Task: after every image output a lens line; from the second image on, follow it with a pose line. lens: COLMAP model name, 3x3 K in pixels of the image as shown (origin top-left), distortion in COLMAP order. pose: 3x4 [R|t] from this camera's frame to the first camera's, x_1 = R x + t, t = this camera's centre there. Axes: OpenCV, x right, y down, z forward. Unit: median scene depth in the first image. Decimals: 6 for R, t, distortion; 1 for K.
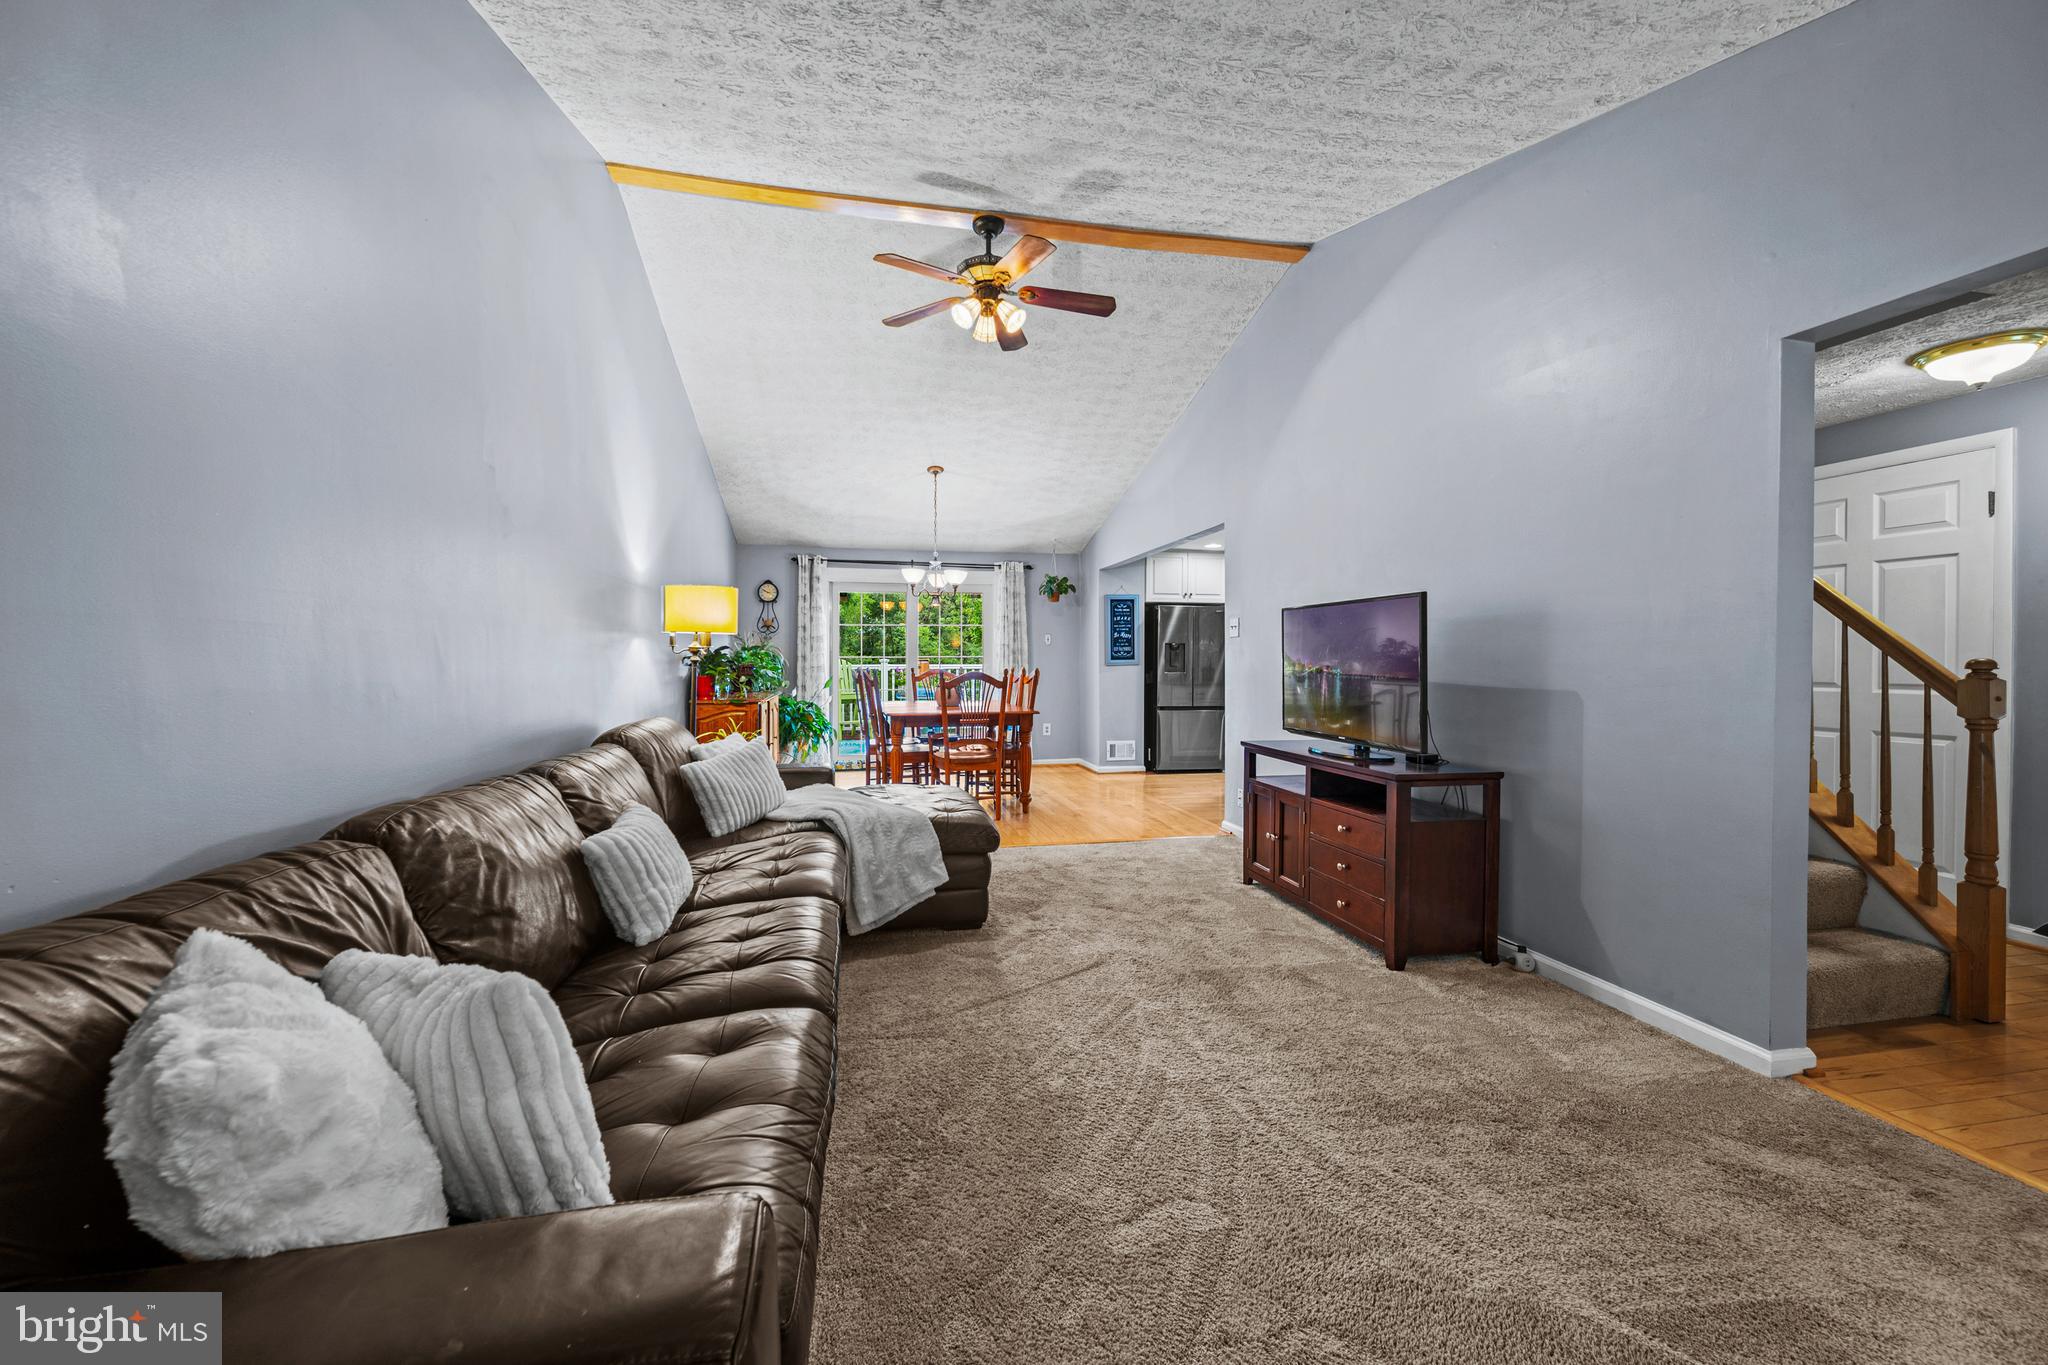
lens RADIAL K [[820.9, 0, 1009.9], [0, 820.9, 667.8], [0, 0, 1]] dist [-0.004697, -0.000583]
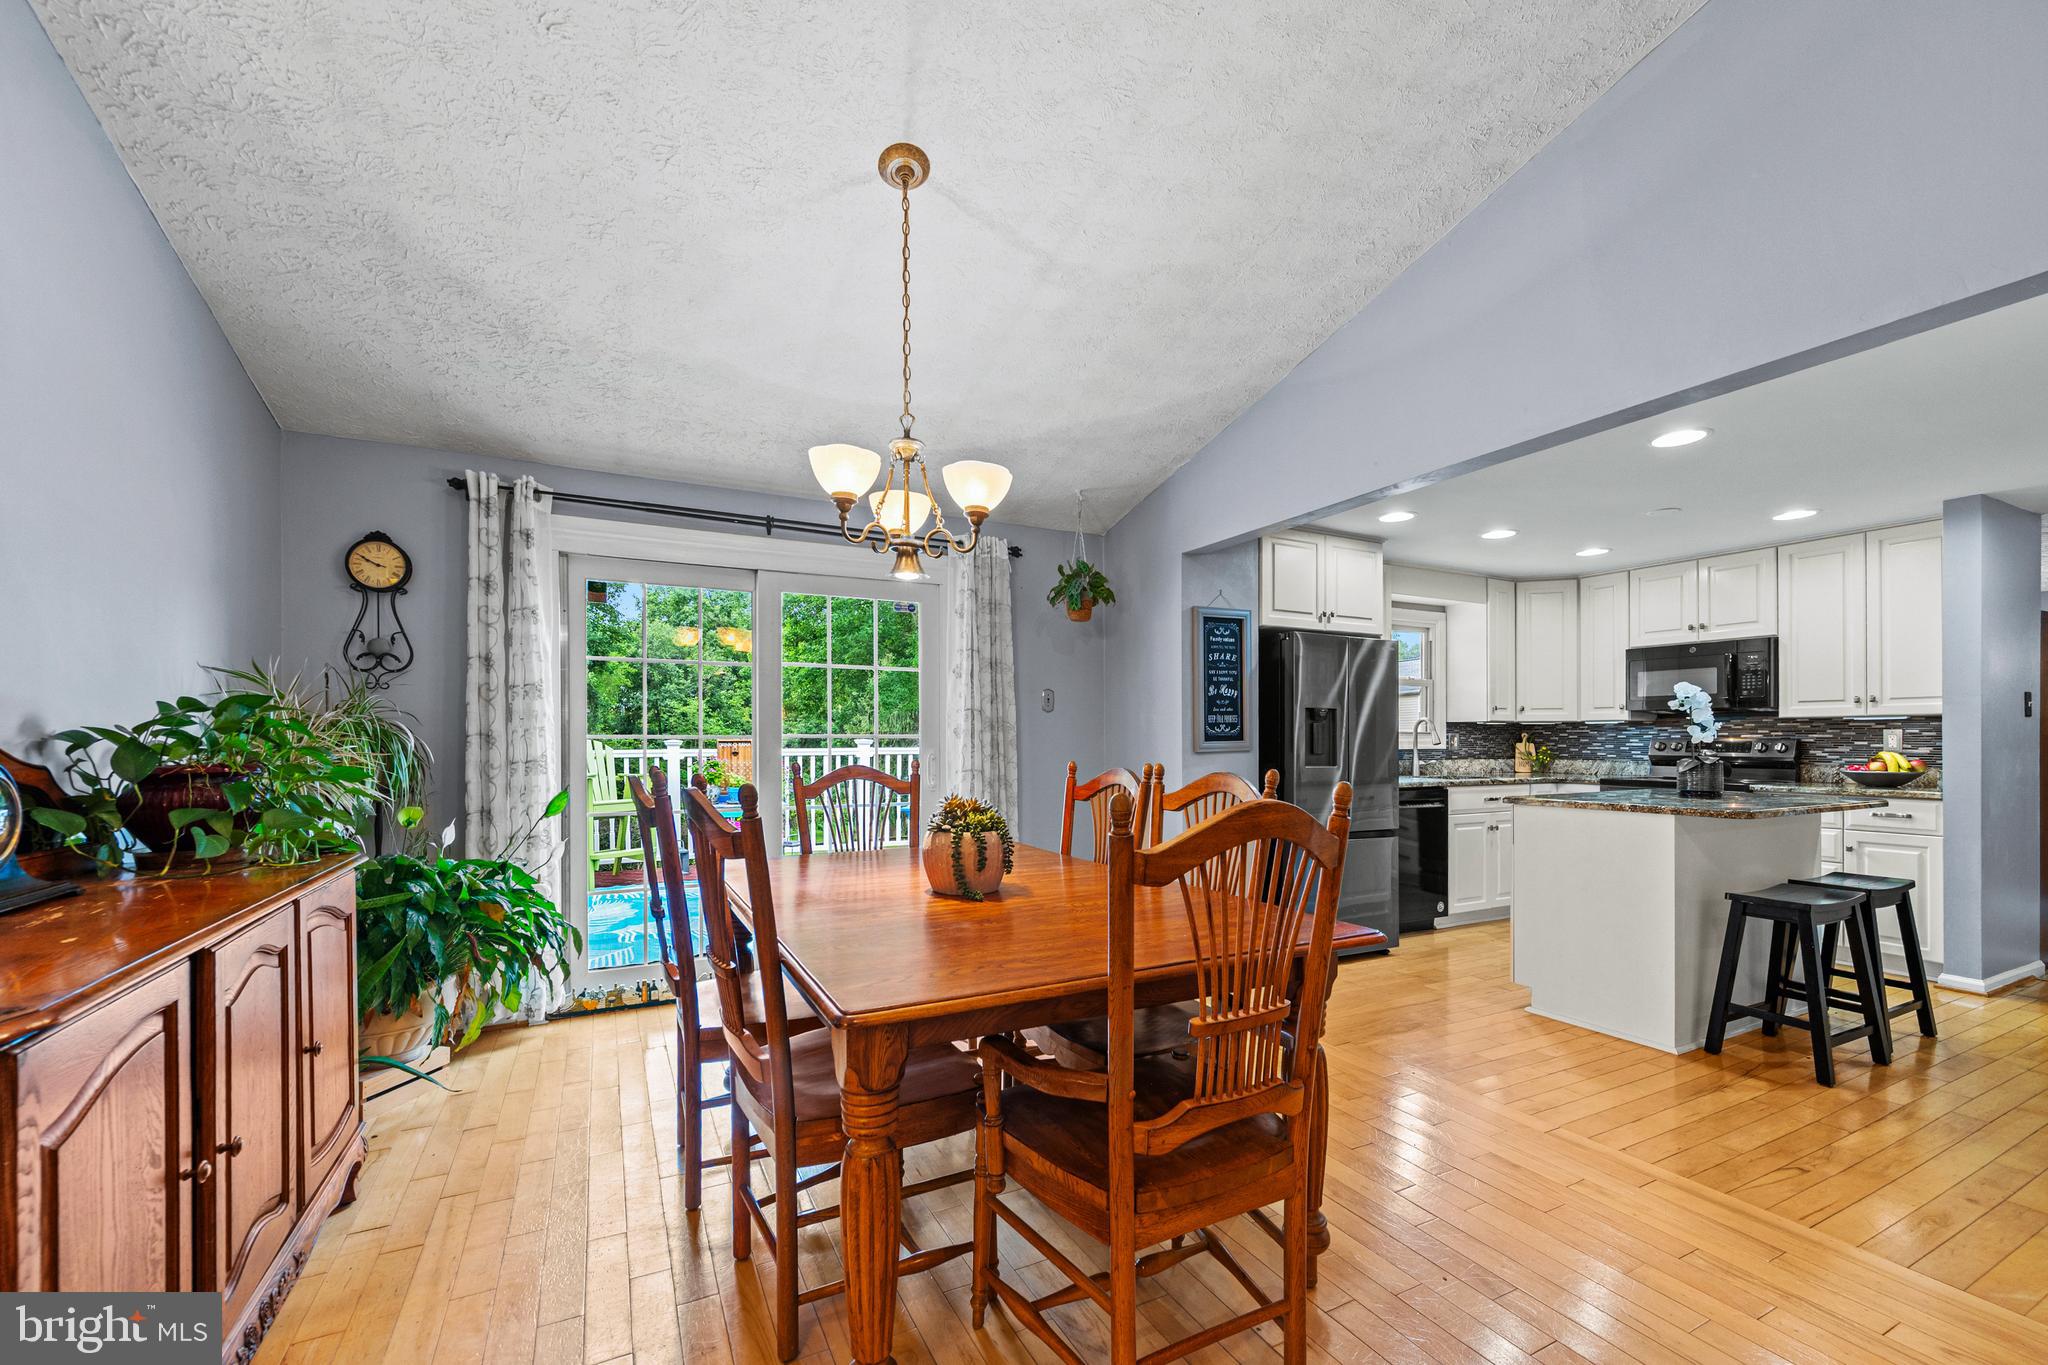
lens RADIAL K [[820.9, 0, 1027.0], [0, 820.9, 741.9], [0, 0, 1]] dist [-0.004697, -0.000583]
pose [[0.959714, -0.004255, 0.280945, -0.115382], [0.006167, 0.999963, -0.005922, -0.006786], [-0.280910, 0.007416, 0.959705, 0.561669]]
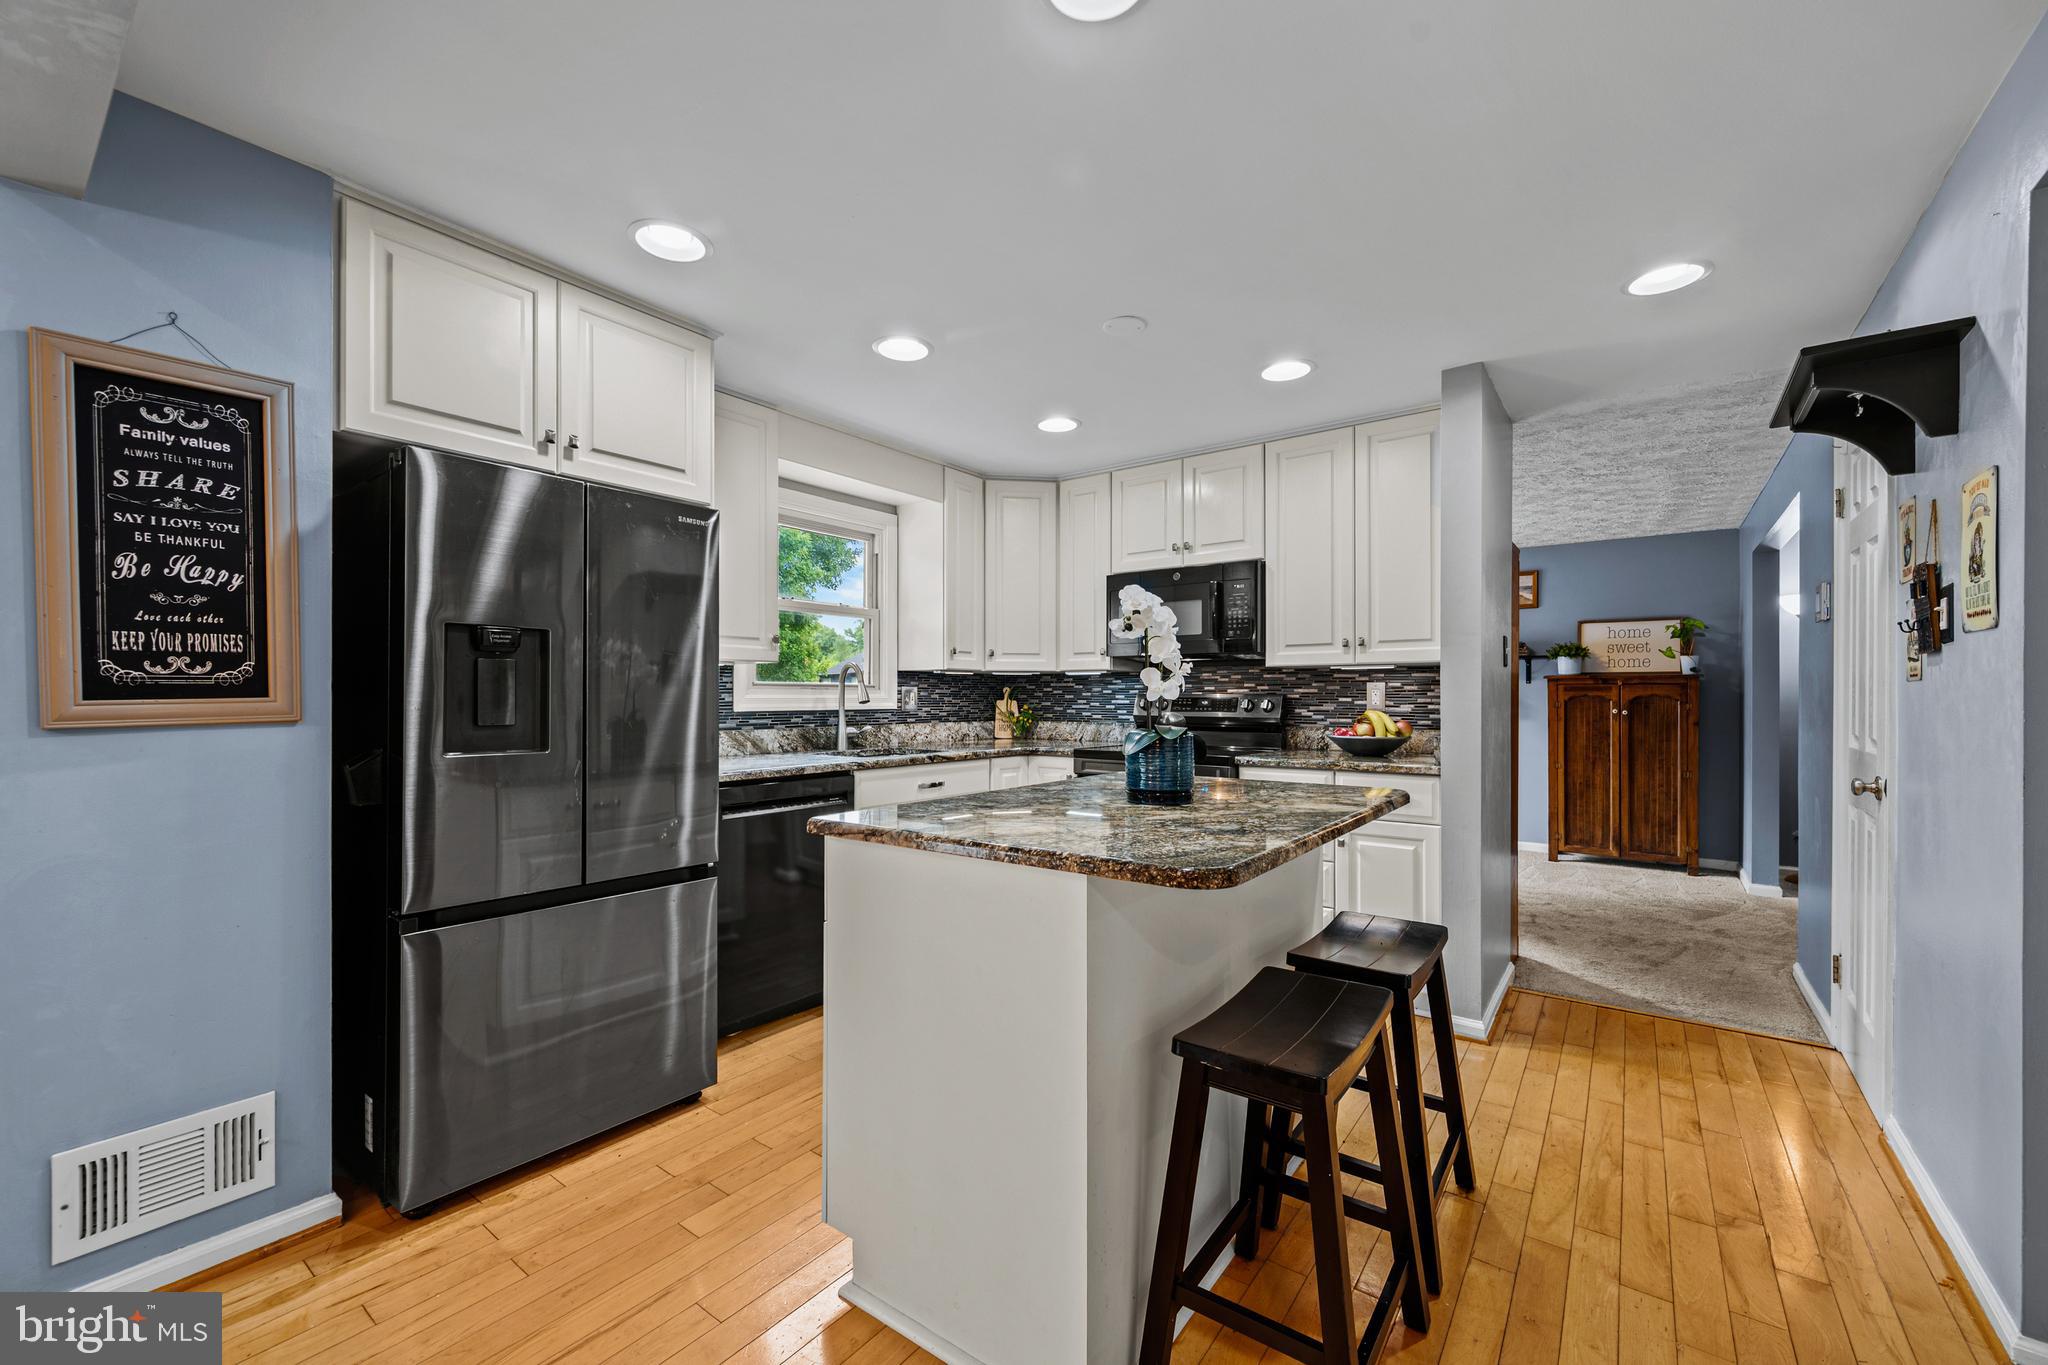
lens RADIAL K [[820.9, 0, 1018.7], [0, 820.9, 695.1], [0, 0, 1]] dist [-0.004697, -0.000583]
pose [[0.736665, -0.002705, 0.676253, 0.153004], [0.009687, 0.999932, -0.006554, -0.007116], [-0.676189, 0.011379, 0.736641, 0.727032]]
